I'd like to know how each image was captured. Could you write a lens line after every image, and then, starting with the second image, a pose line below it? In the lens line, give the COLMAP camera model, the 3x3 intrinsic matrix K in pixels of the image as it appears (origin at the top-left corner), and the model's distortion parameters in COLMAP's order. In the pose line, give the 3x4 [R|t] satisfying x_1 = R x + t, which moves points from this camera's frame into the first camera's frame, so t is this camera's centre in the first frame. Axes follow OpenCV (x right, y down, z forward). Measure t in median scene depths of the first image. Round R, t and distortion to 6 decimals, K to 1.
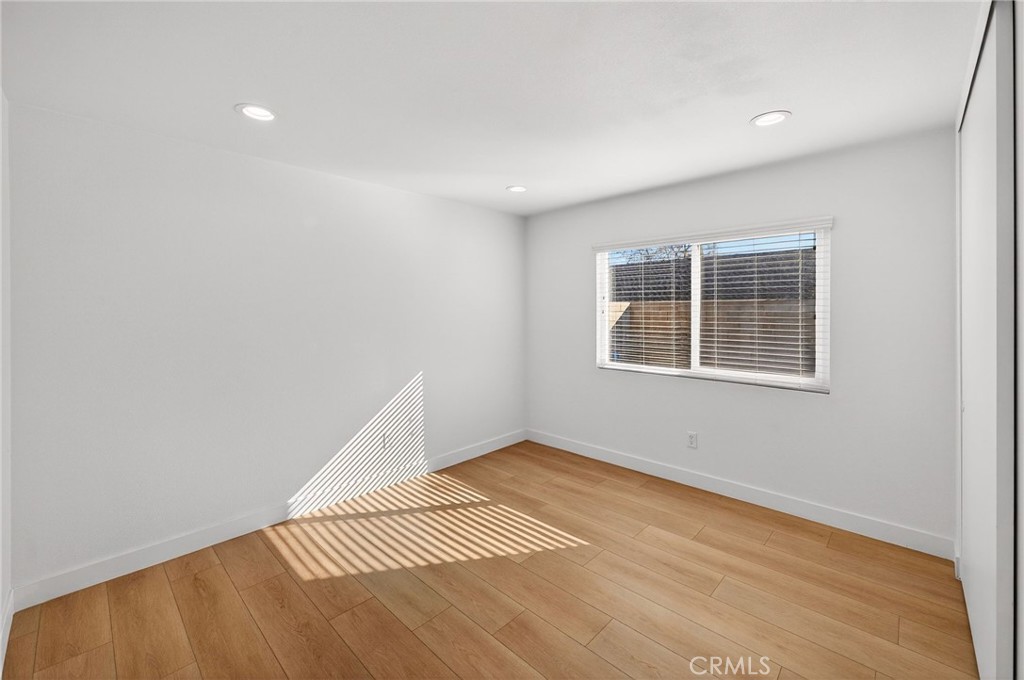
lens RADIAL K [[416.7, 0, 513.3], [0, 416.7, 320.1], [0, 0, 1]] dist [0.003109, 0.000551]
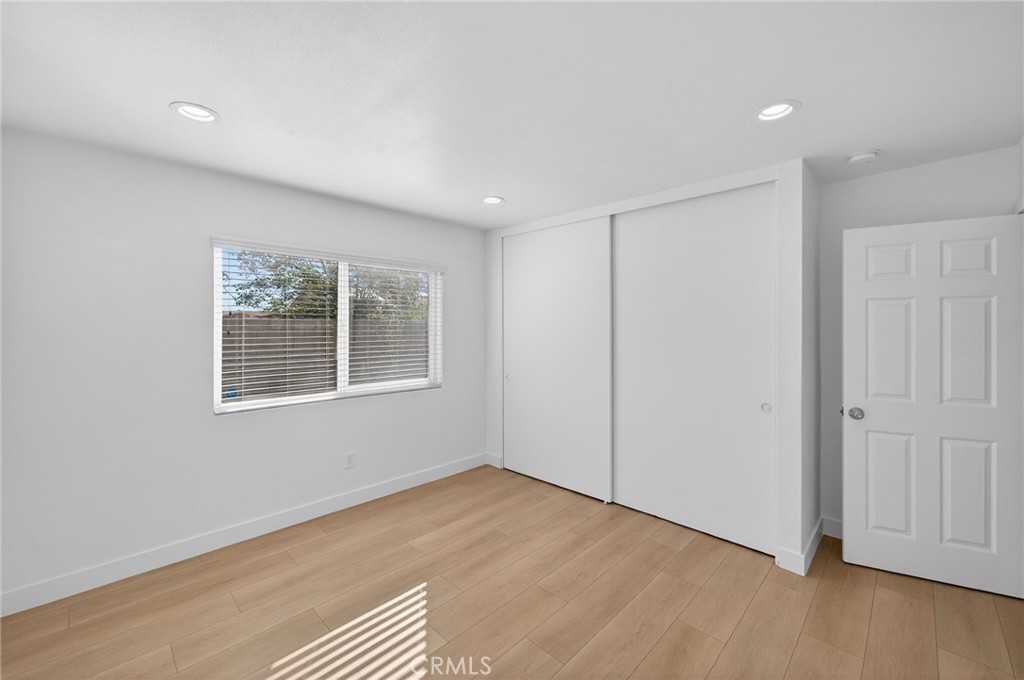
lens RADIAL K [[413.5, 0, 511.0], [0, 413.5, 337.5], [0, 0, 1]] dist [0.000246, 0.001151]
pose [[0.021008, -0.019542, 0.999588, -0.550148], [0.026048, 0.999480, 0.018992, -0.014425], [-0.999440, 0.025638, 0.021506, 0.596177]]
